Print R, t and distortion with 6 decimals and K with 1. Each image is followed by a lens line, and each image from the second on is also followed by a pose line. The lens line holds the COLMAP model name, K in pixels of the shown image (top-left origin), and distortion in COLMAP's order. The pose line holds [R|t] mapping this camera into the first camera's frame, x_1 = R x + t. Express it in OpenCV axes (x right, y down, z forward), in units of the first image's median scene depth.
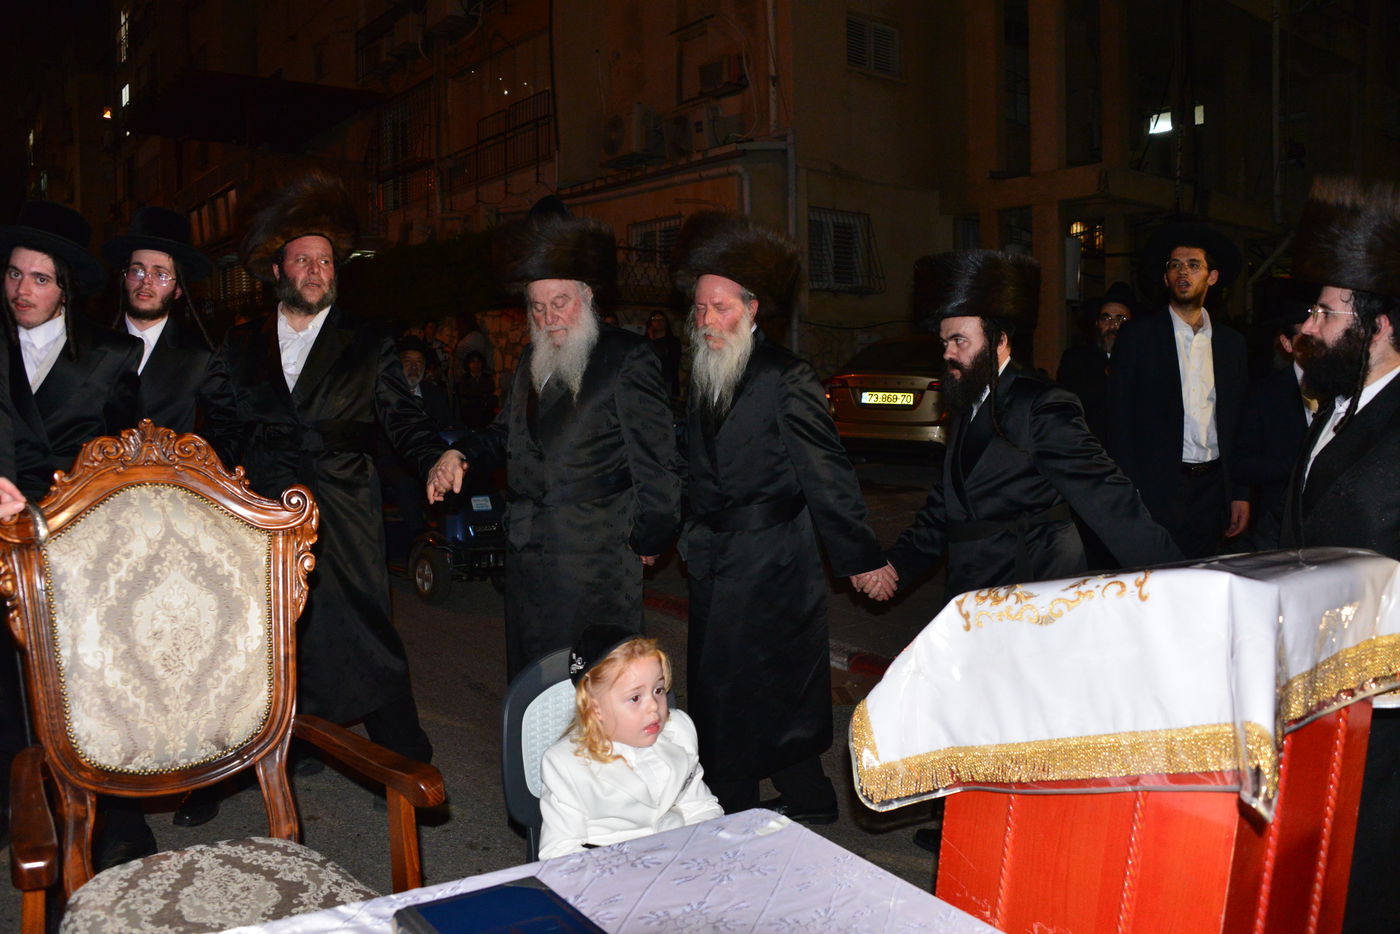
lens RADIAL K [[1154.4, 0, 700.0], [0, 1154.4, 467.0], [0, 0, 1]] dist [-0.159933, 0.110305]
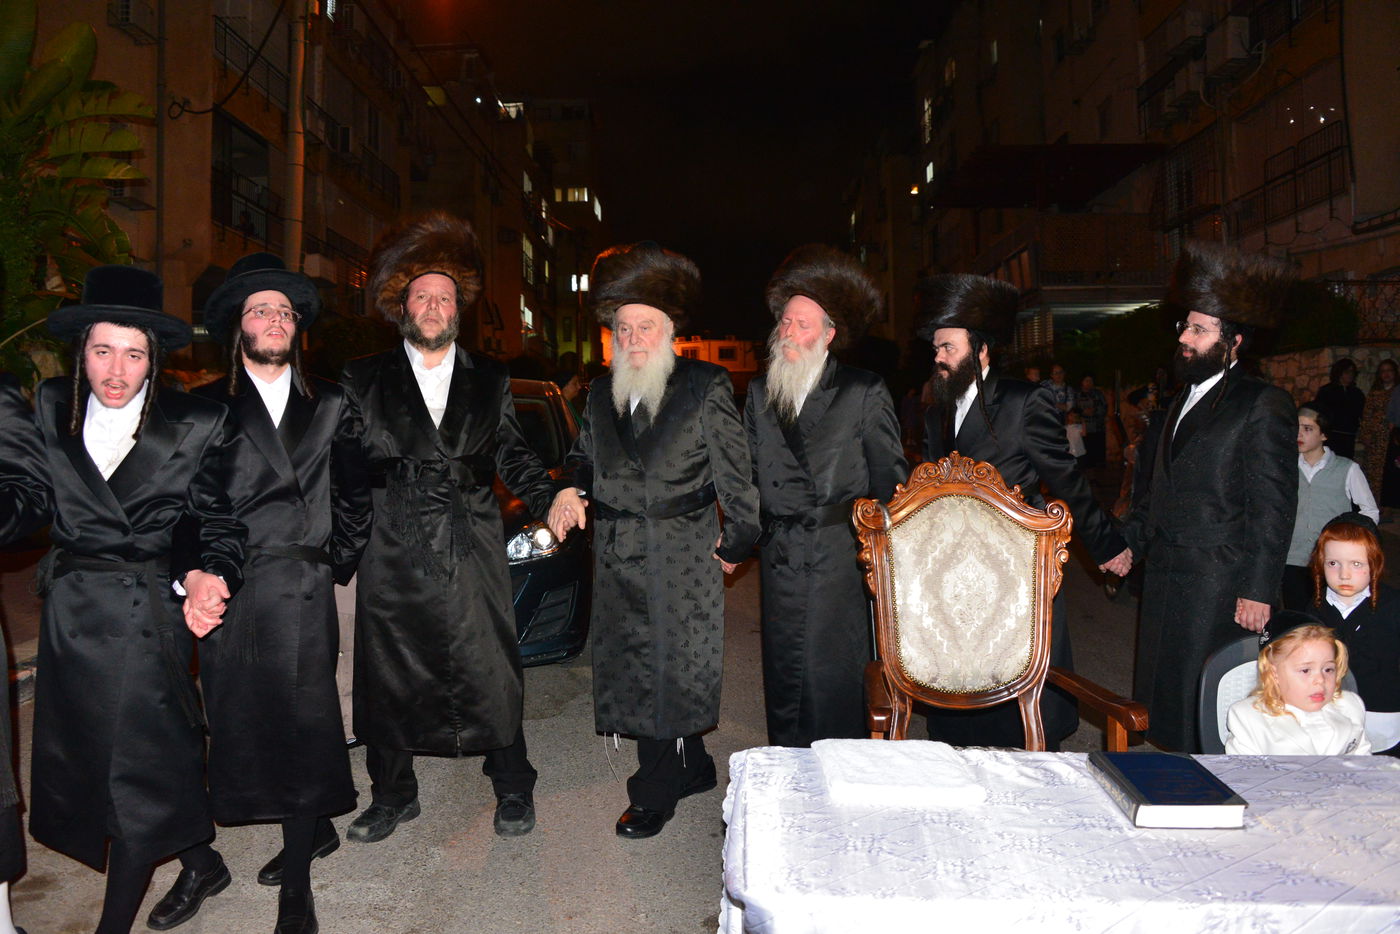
lens RADIAL K [[1131.7, 0, 700.0], [0, 1131.7, 467.0], [0, 0, 1]] dist [-0.096747, 0.000888]
pose [[0.781159, 0.008221, -0.624278, 0.166927], [-0.033483, 0.999026, -0.028741, 0.031282], [0.623433, 0.043353, 0.780674, -0.363859]]
